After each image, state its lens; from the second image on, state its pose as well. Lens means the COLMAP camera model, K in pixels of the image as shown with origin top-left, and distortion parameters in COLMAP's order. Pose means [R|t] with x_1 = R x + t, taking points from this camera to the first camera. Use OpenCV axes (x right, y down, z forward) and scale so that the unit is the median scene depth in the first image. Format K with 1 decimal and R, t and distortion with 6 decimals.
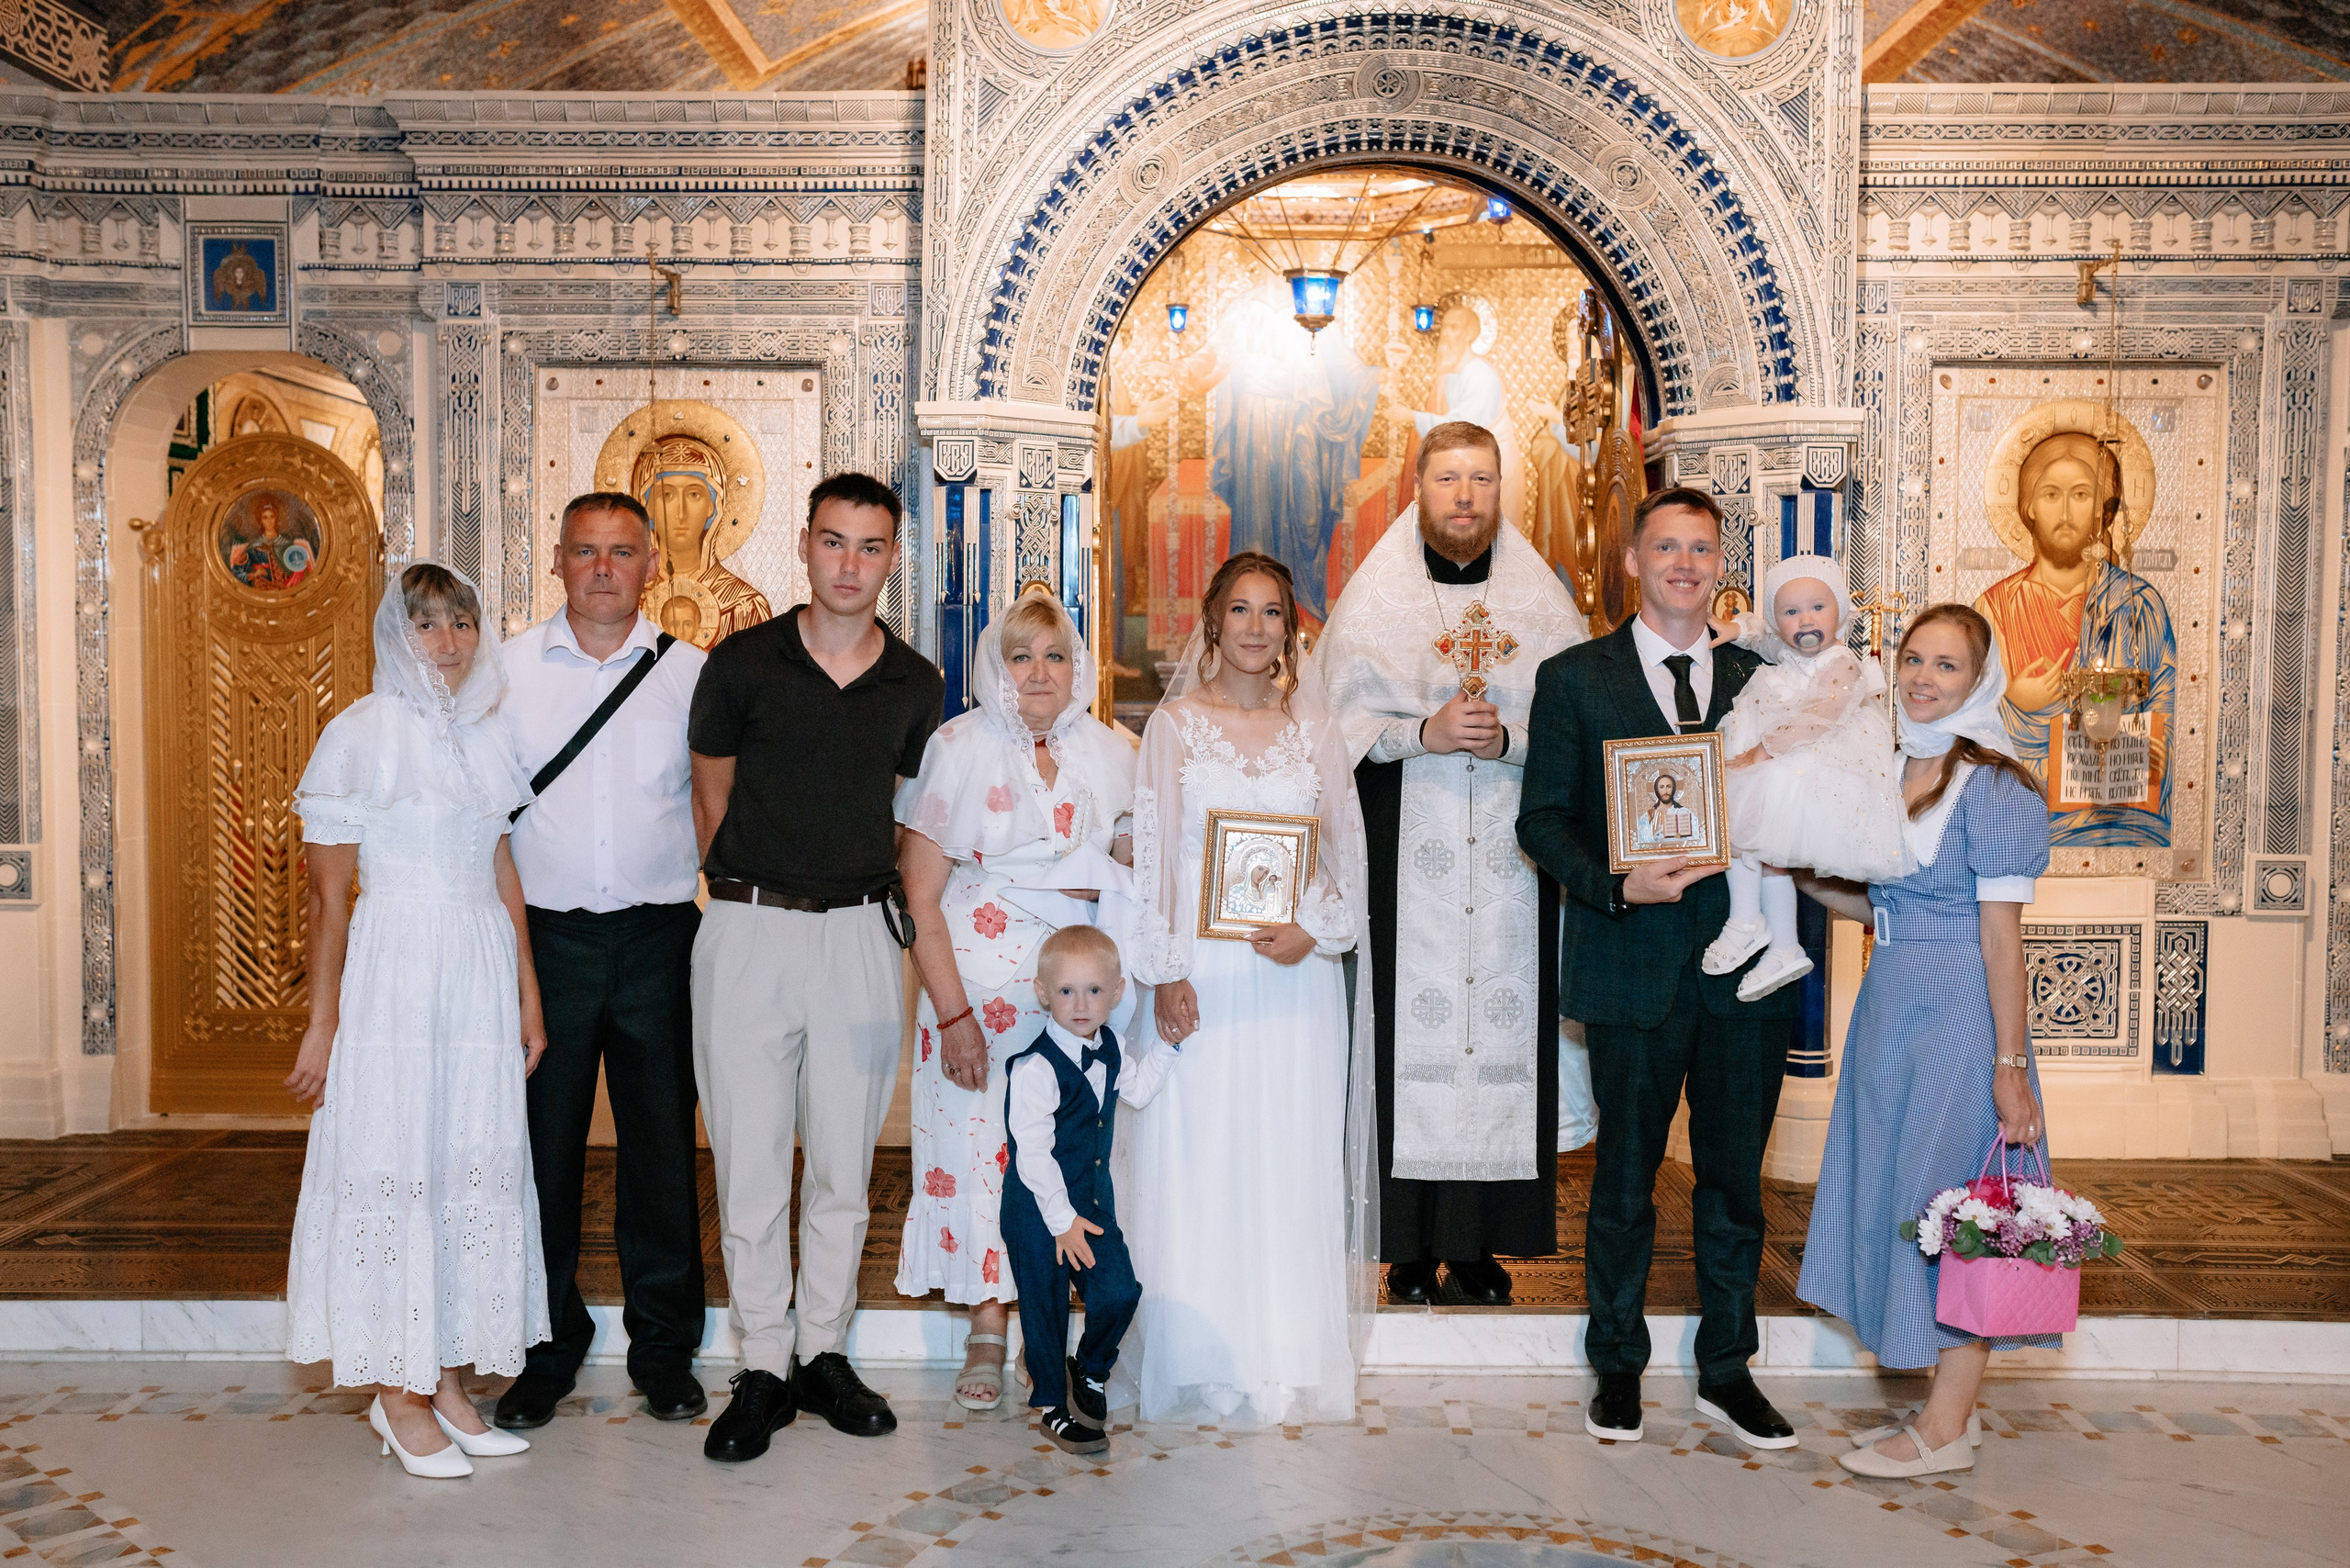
lens RADIAL K [[2250.8, 0, 1175.0], [0, 2250.8, 784.0], [0, 0, 1]] dist [-0.068711, 0.195160]
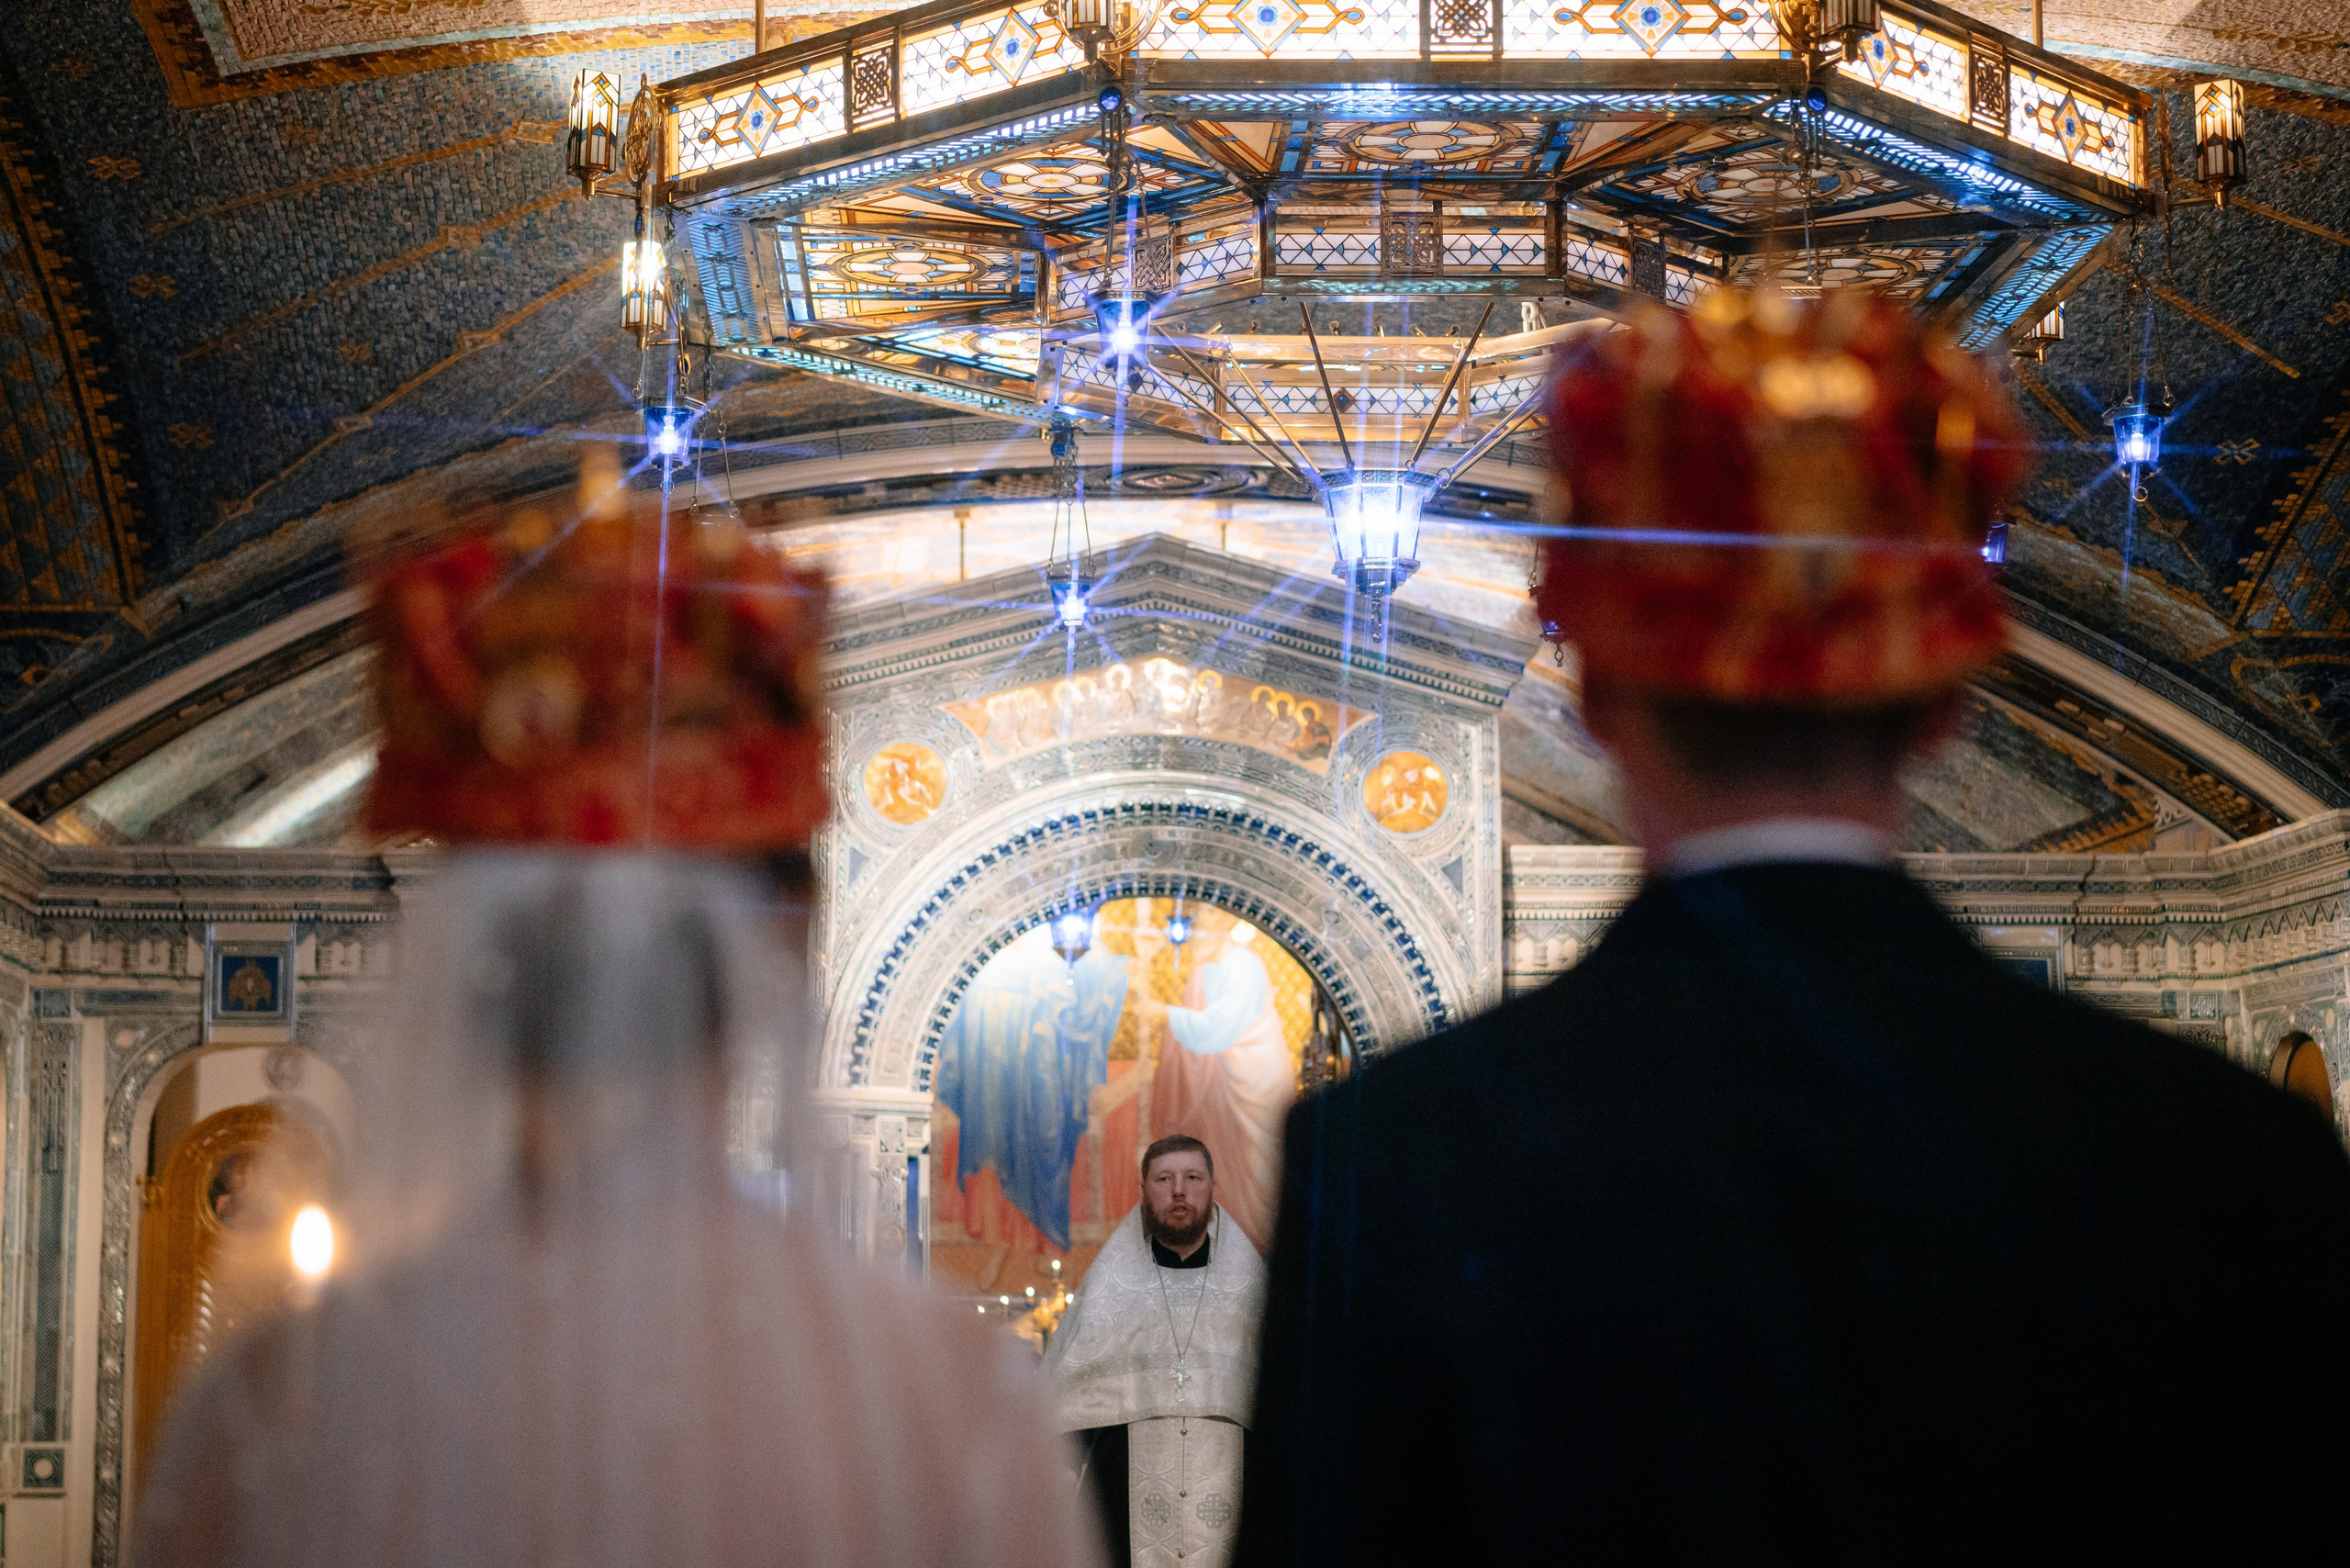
lens RADIAL K [[5351.9, 0, 1099.7], [0, 5351.9, 786.2], [0, 0, 1]] dist [0.164228, 0.118580]
pose [[0.995382, 0.003045, 0.095947, -0.236625], [0.011888, 0.987893, -0.154680, 0.140105], [-0.095256, 0.155107, 0.983295, -2.086472]]
